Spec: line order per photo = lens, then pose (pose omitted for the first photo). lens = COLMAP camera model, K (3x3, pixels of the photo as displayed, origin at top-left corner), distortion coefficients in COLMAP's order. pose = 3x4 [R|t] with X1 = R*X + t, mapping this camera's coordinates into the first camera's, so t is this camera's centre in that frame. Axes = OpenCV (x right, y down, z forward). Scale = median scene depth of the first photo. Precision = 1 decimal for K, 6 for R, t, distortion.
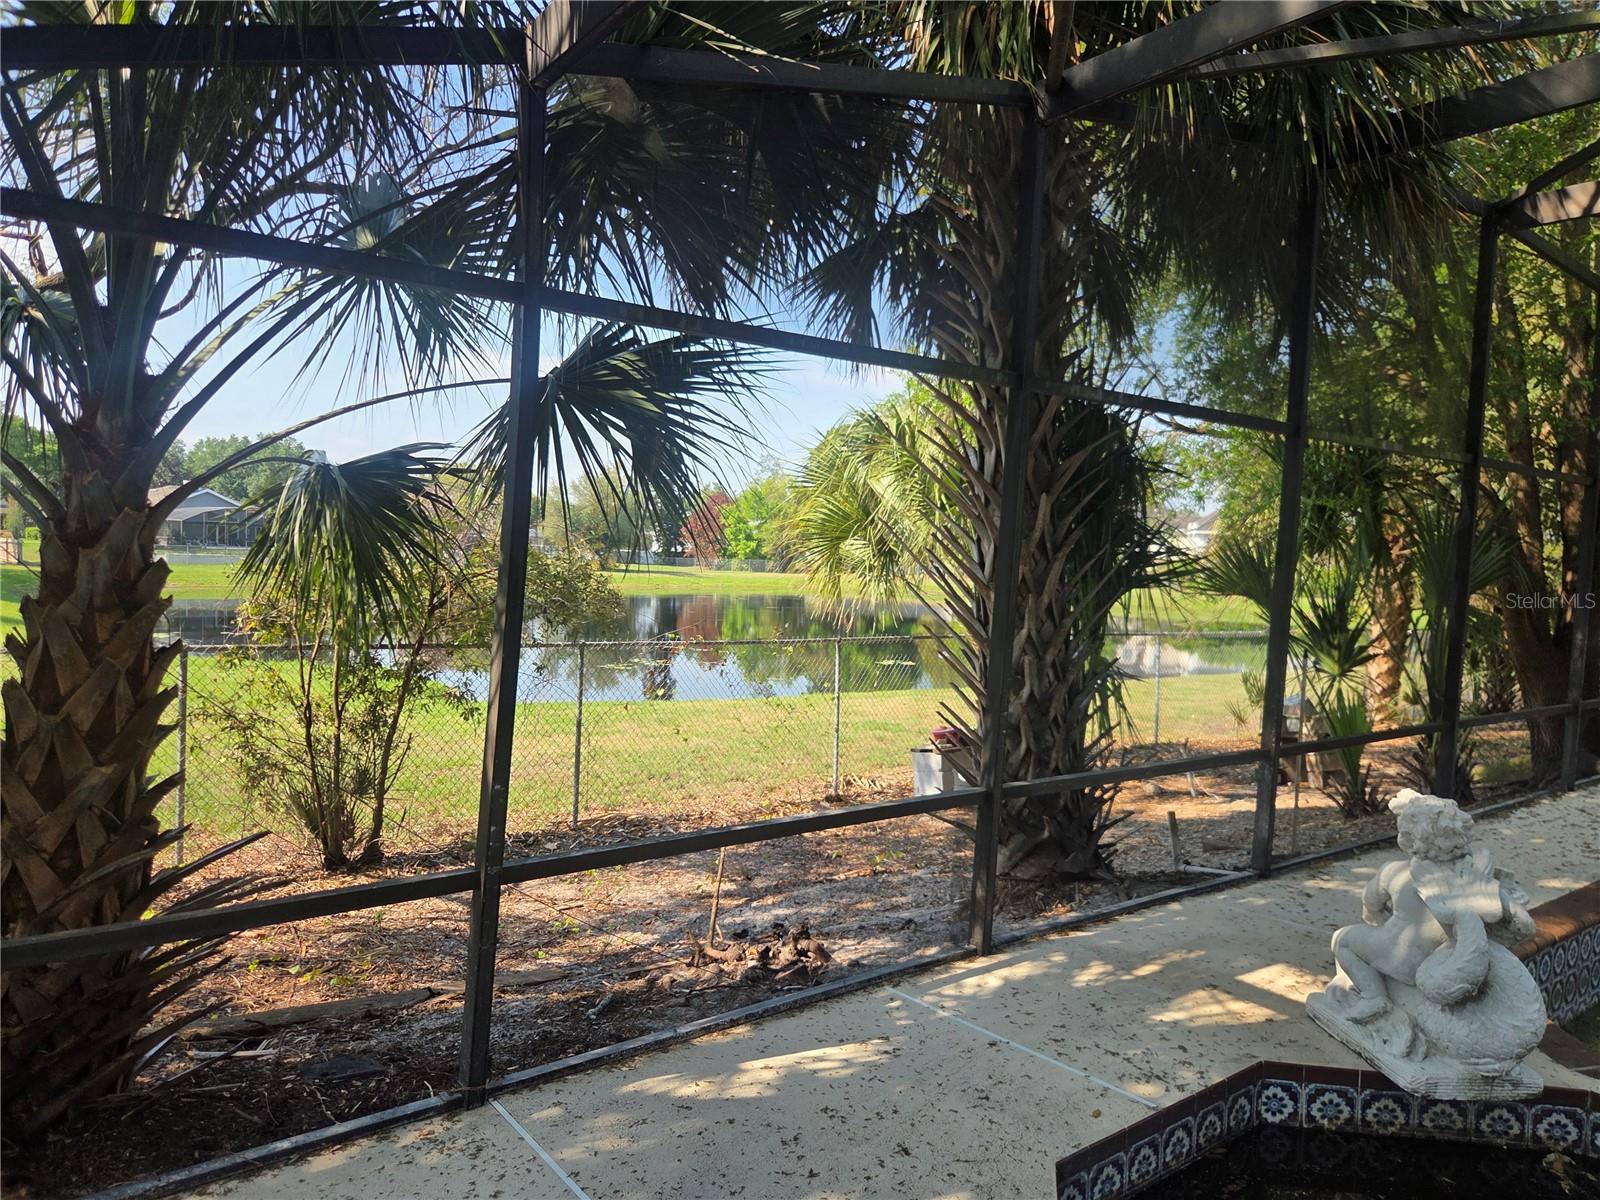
lens RADIAL K [[1069.1, 0, 805.1], [0, 1069.1, 595.8], [0, 0, 1]] dist [0.074585, -0.061508]
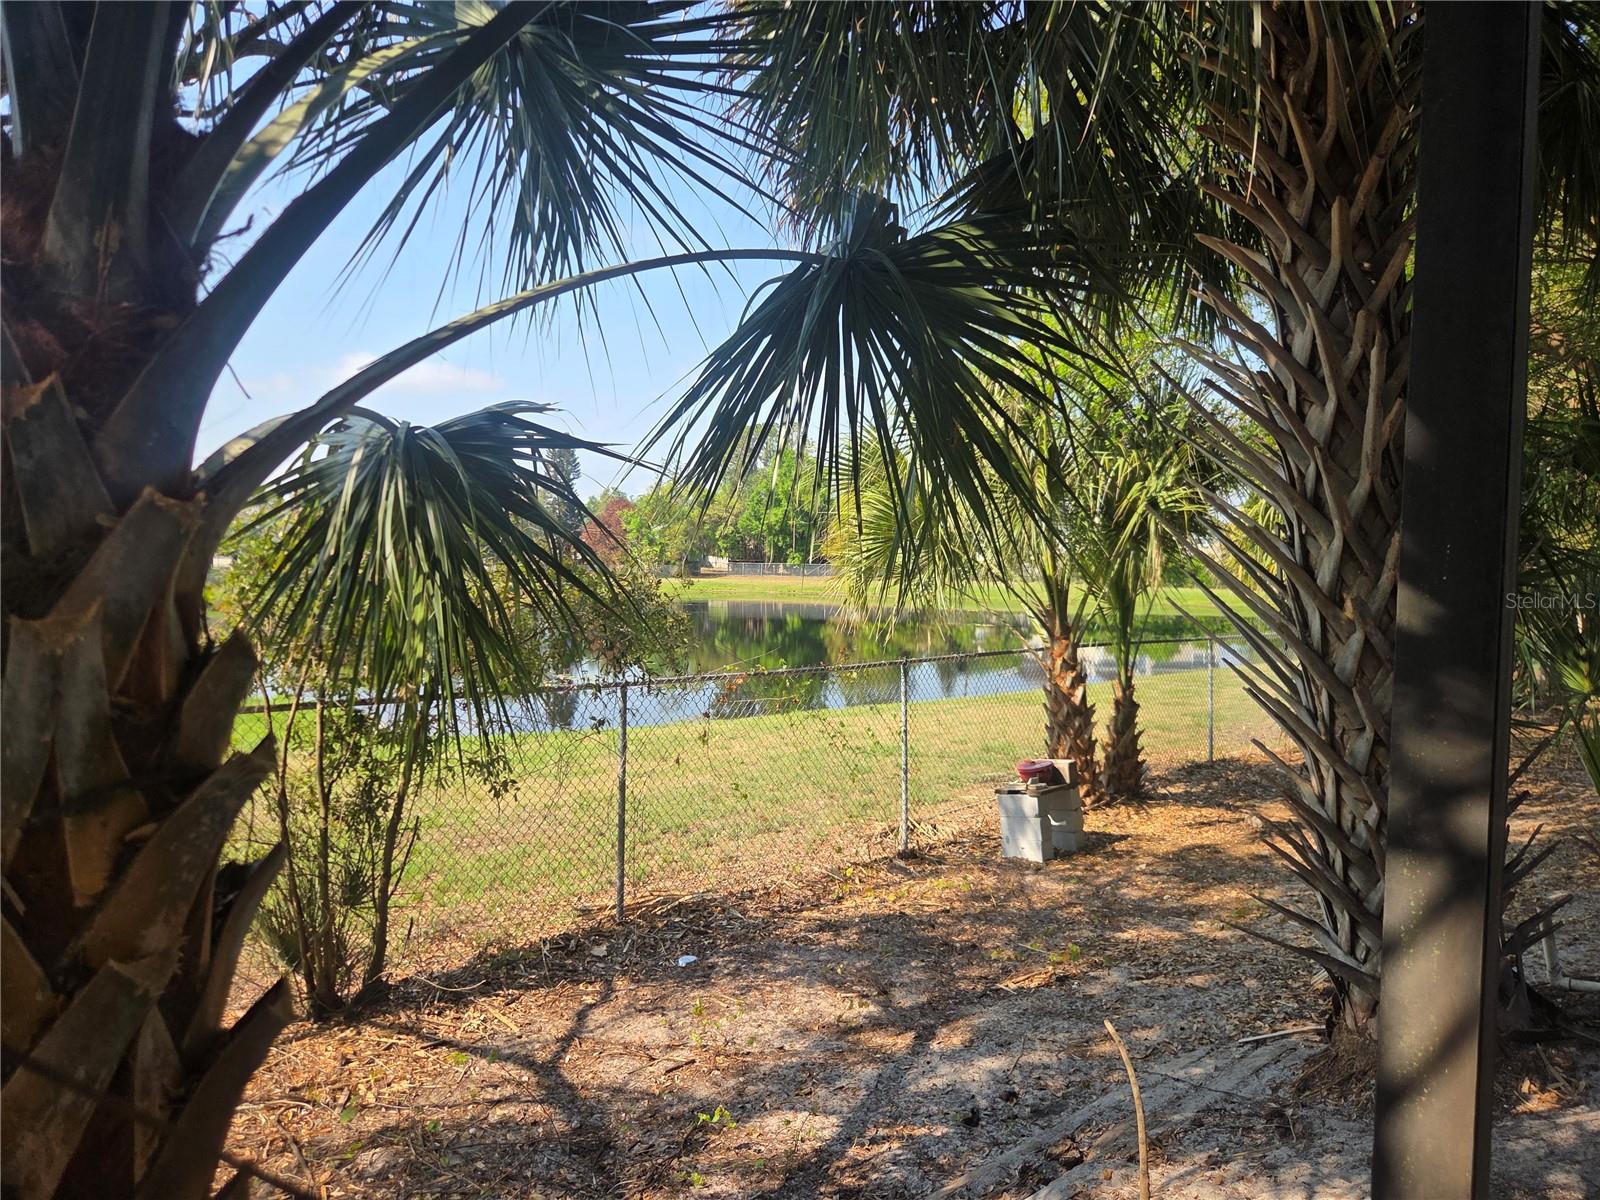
lens RADIAL K [[1069.1, 0, 805.1], [0, 1069.1, 595.8], [0, 0, 1]] dist [0.074585, -0.061508]
pose [[0.995599, -0.025915, 0.090063, -0.168268], [0.026180, 0.999656, -0.001768, -0.016371], [-0.089986, 0.004118, 0.995935, 0.242818]]
